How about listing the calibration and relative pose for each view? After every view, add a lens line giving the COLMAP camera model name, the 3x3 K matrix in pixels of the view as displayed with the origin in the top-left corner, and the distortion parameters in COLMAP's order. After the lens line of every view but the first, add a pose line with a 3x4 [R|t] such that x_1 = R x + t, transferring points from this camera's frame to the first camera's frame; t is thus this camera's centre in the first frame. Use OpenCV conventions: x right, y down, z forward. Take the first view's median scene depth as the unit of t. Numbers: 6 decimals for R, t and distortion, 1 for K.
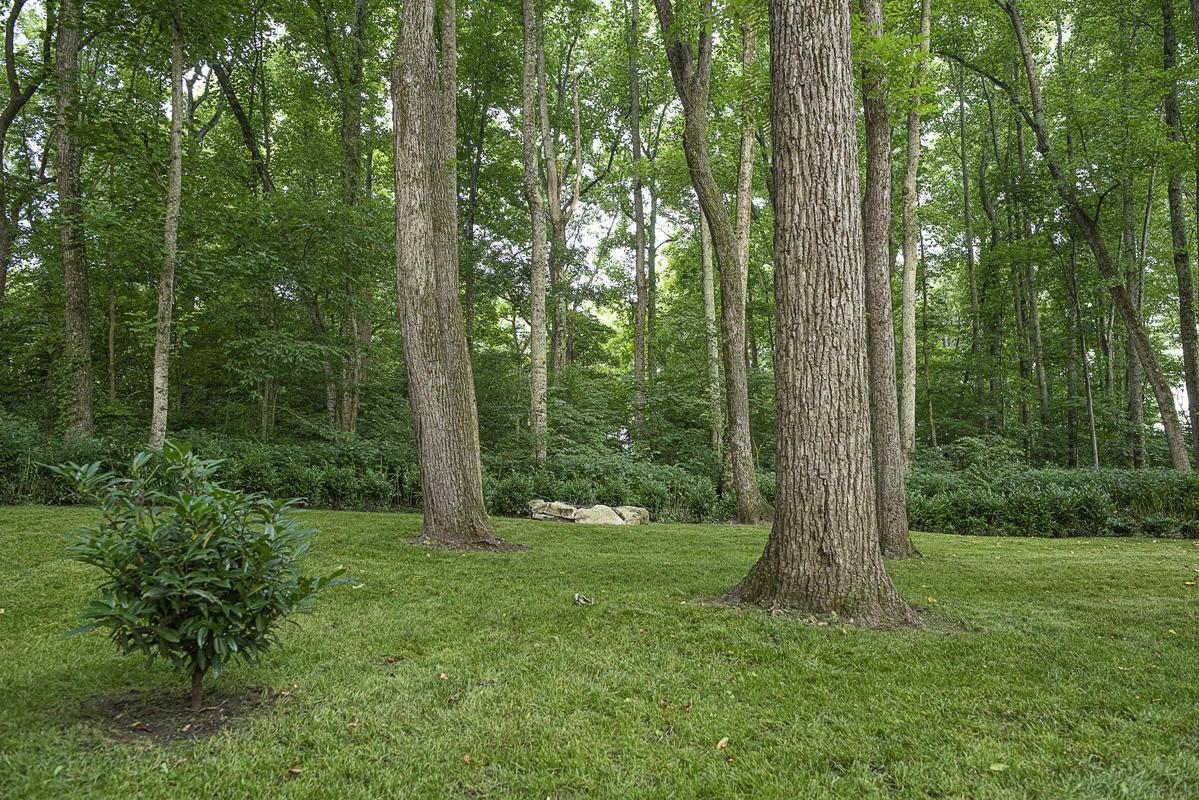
lens RADIAL K [[823.0, 0, 595.4], [0, 823.0, 398.6], [0, 0, 1]] dist [-0.035923, 0.005610]
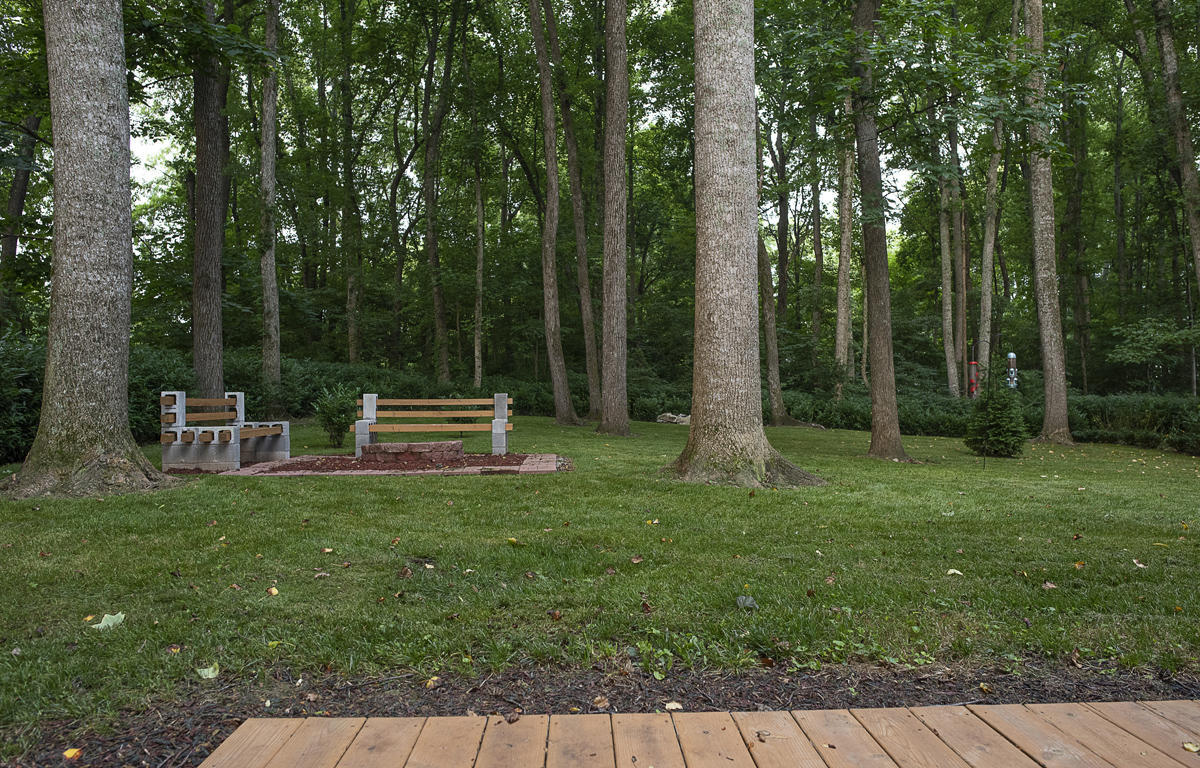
lens RADIAL K [[840.7, 0, 600.4], [0, 840.7, 386.3], [0, 0, 1]] dist [-0.041300, -0.000320]
pose [[0.926566, -0.005831, -0.376087, 0.333386], [0.034559, 0.996970, 0.069686, -0.046122], [0.374542, -0.077565, 0.923960, -0.513943]]
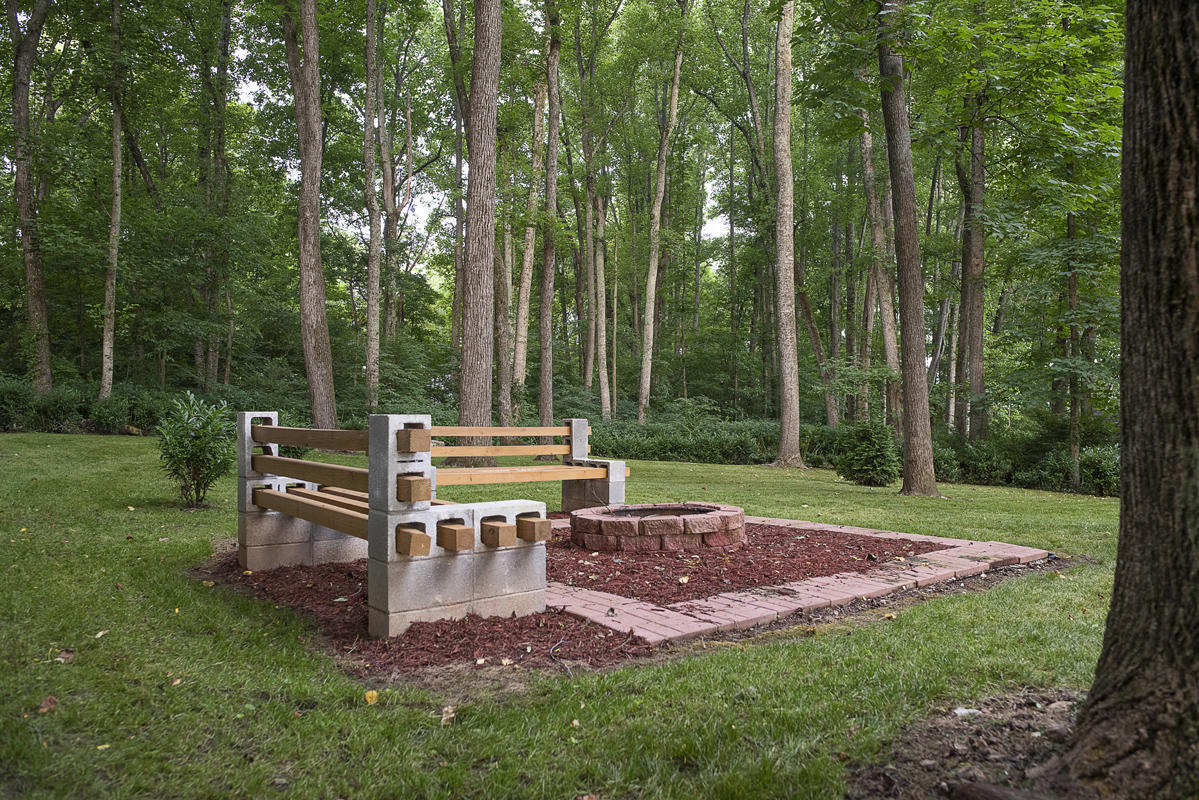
lens RADIAL K [[823.0, 0, 602.9], [0, 823.0, 398.9], [0, 0, 1]] dist [-0.035923, 0.005610]
pose [[0.978259, 0.022844, 0.206123, 0.023813], [-0.036505, 0.997363, 0.062717, -0.036486], [-0.204147, -0.068878, 0.976514, -0.382178]]
